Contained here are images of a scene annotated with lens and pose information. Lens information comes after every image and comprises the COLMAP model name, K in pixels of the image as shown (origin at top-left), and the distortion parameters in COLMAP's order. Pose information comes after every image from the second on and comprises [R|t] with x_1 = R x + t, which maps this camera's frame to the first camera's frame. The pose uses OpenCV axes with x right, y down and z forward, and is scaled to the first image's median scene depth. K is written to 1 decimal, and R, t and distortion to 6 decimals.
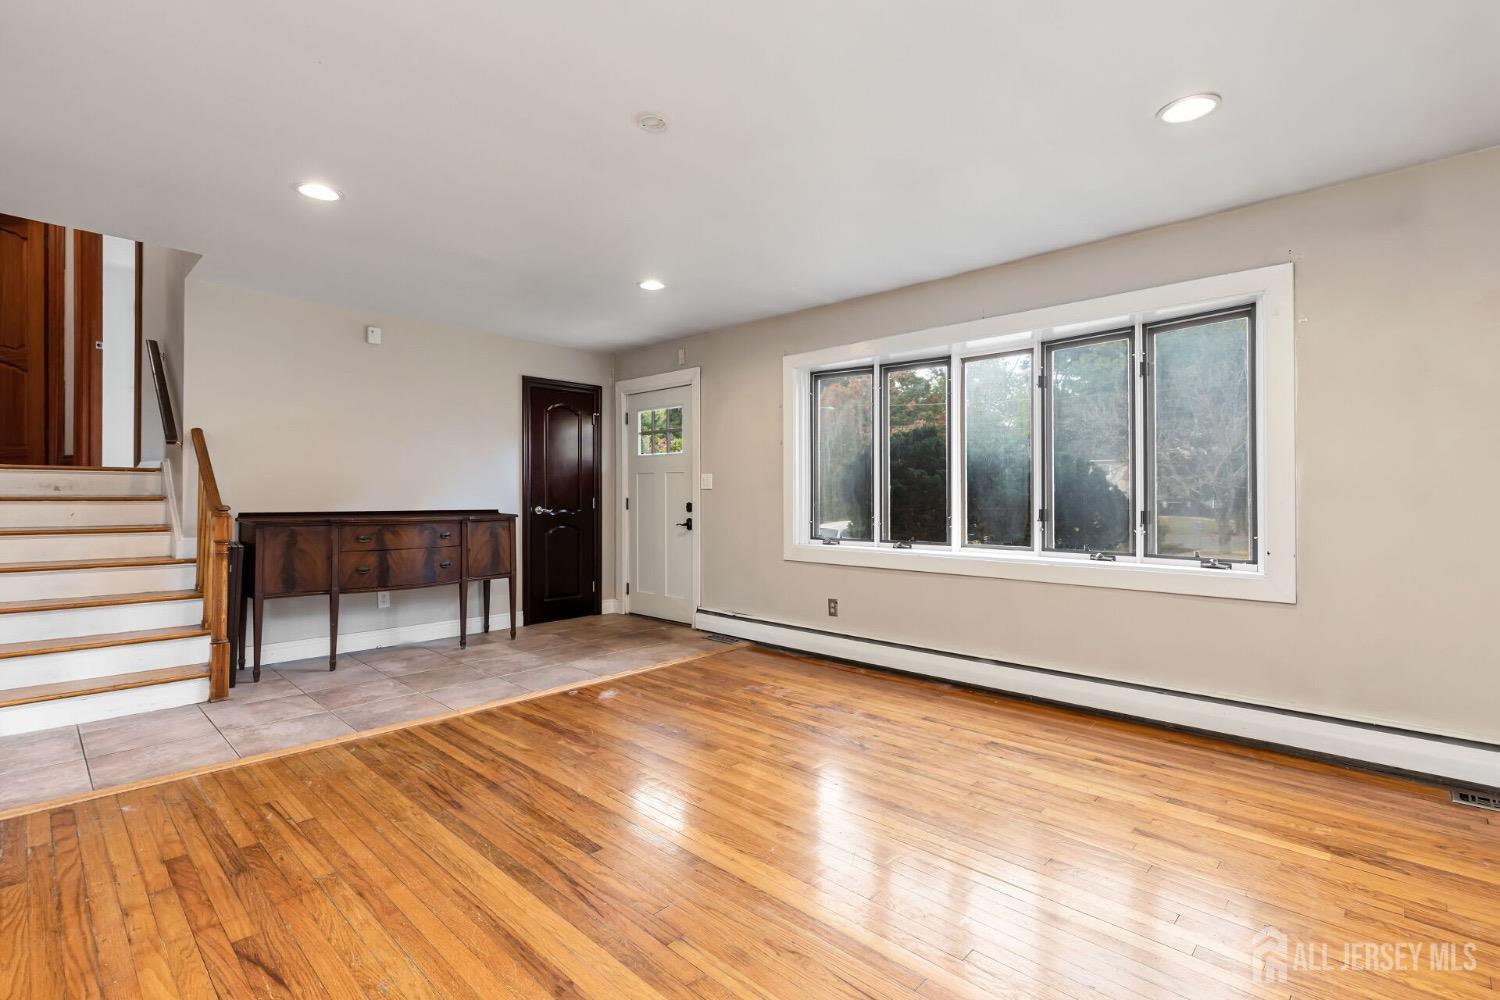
lens RADIAL K [[677.5, 0, 749.2], [0, 677.5, 485.7], [0, 0, 1]] dist [0.002345, -0.000699]
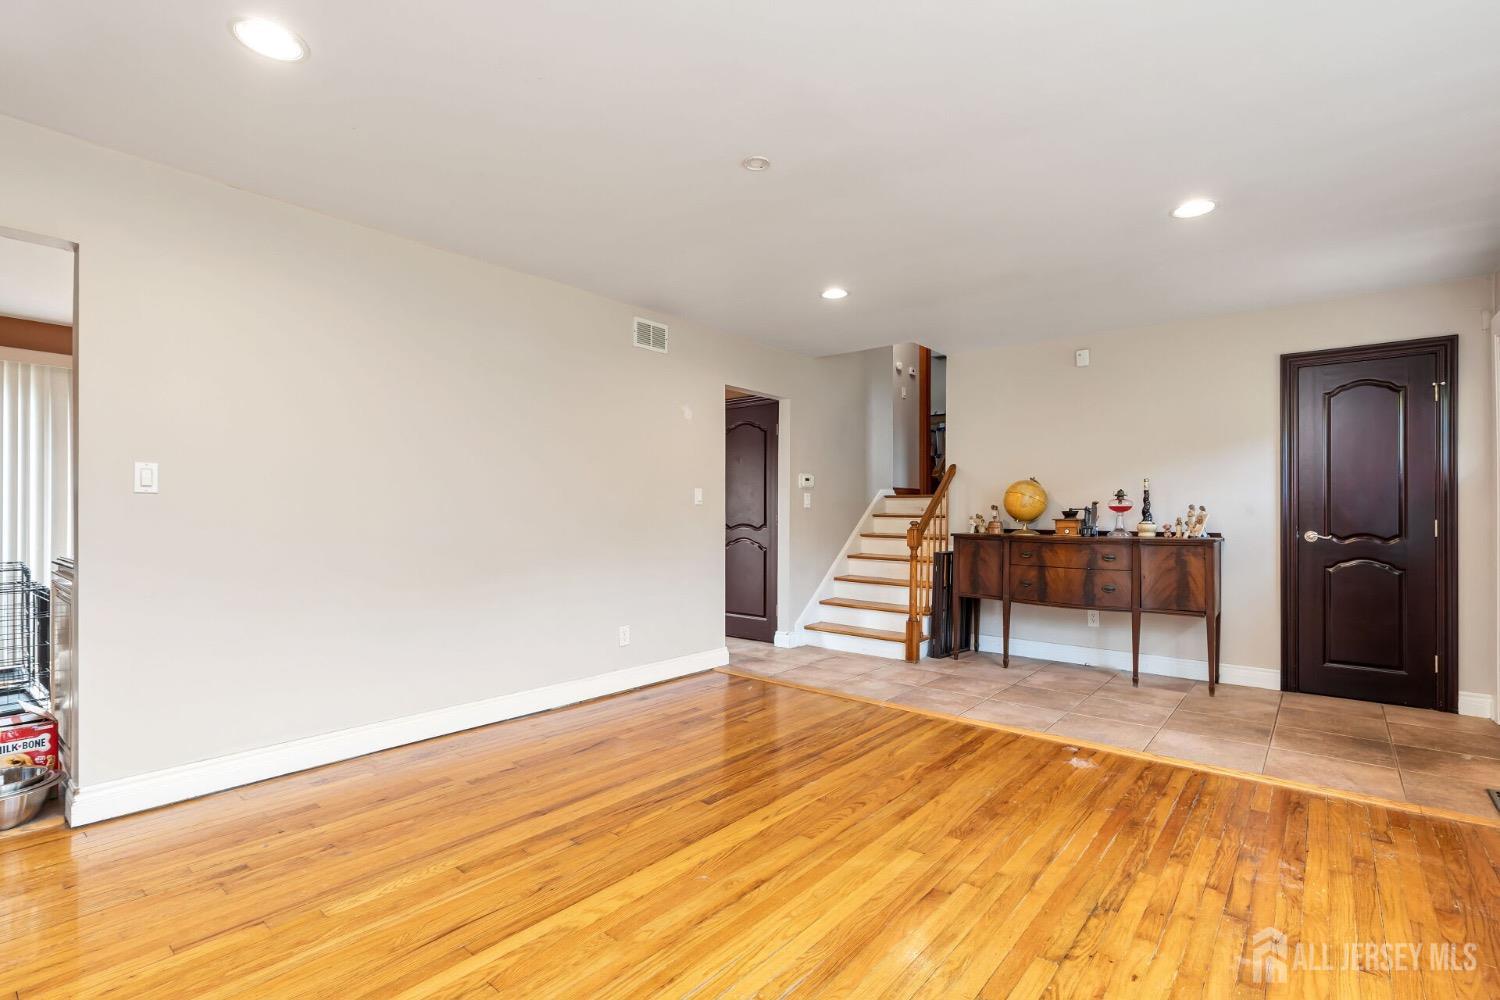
lens RADIAL K [[692.5, 0, 767.6], [0, 692.5, 510.7], [0, 0, 1]] dist [0.001525, 0.000050]
pose [[0.083822, -0.004441, -0.996471, 0.599620], [0.010010, 0.999943, -0.003615, 0.009889], [0.996430, -0.009671, 0.083861, 0.588268]]
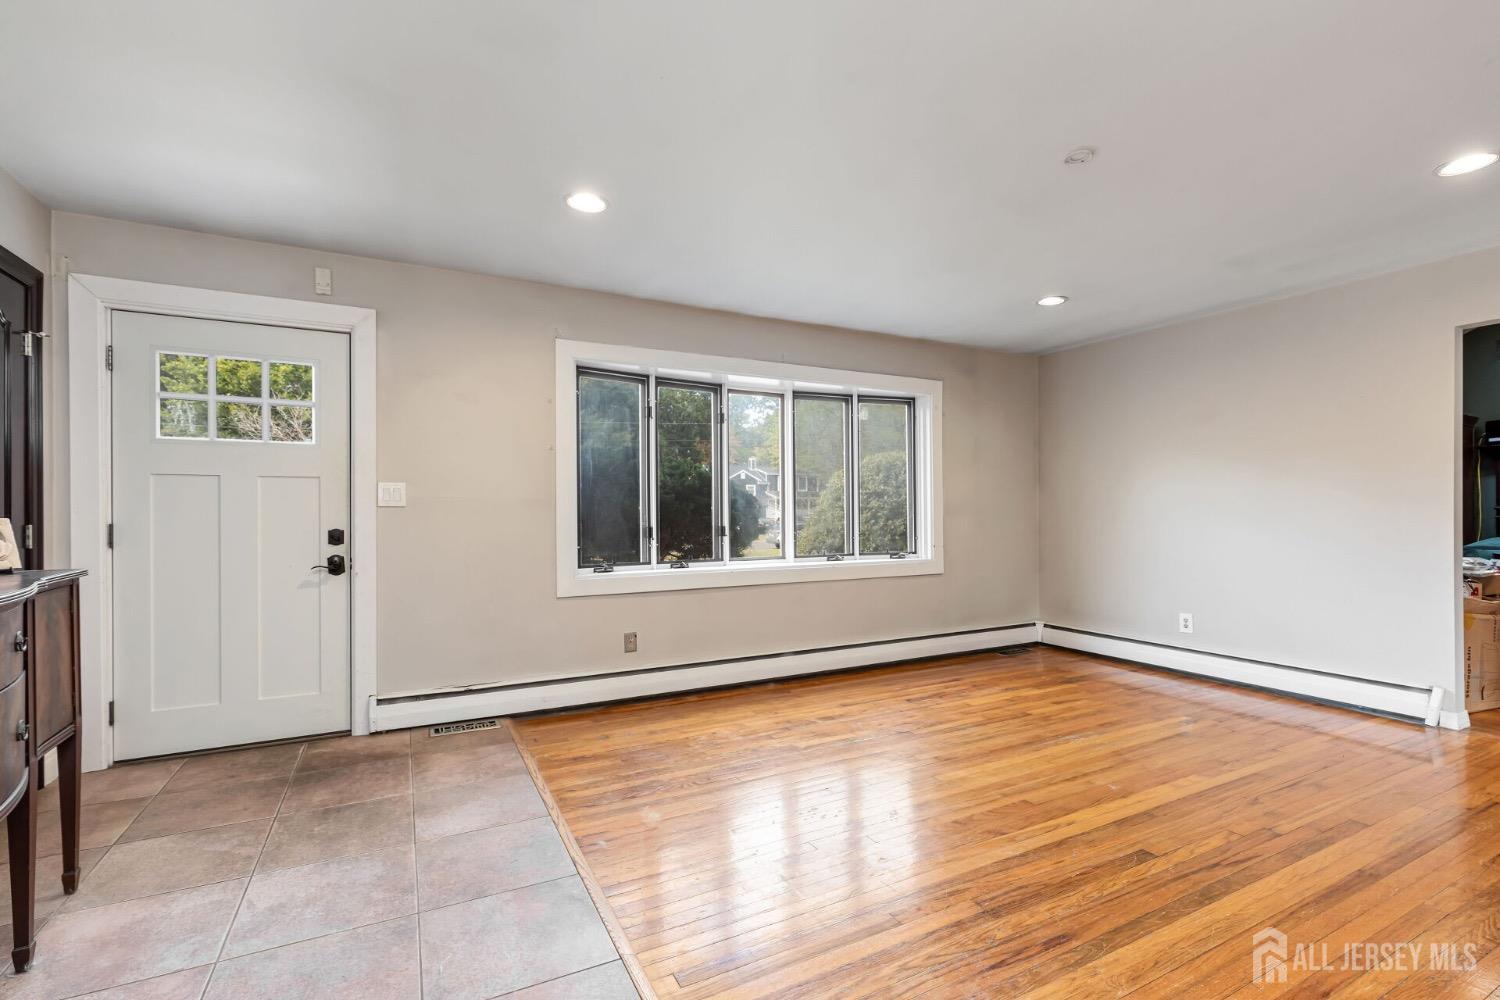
lens RADIAL K [[664.4, 0, 753.5], [0, 664.4, 508.9], [0, 0, 1]] dist [0.003703, 0.000033]
pose [[0.334249, 0.002936, 0.942480, -0.816126], [-0.008052, 0.999968, -0.000259, 0.006439], [-0.942450, -0.007503, 0.334262, 0.718527]]
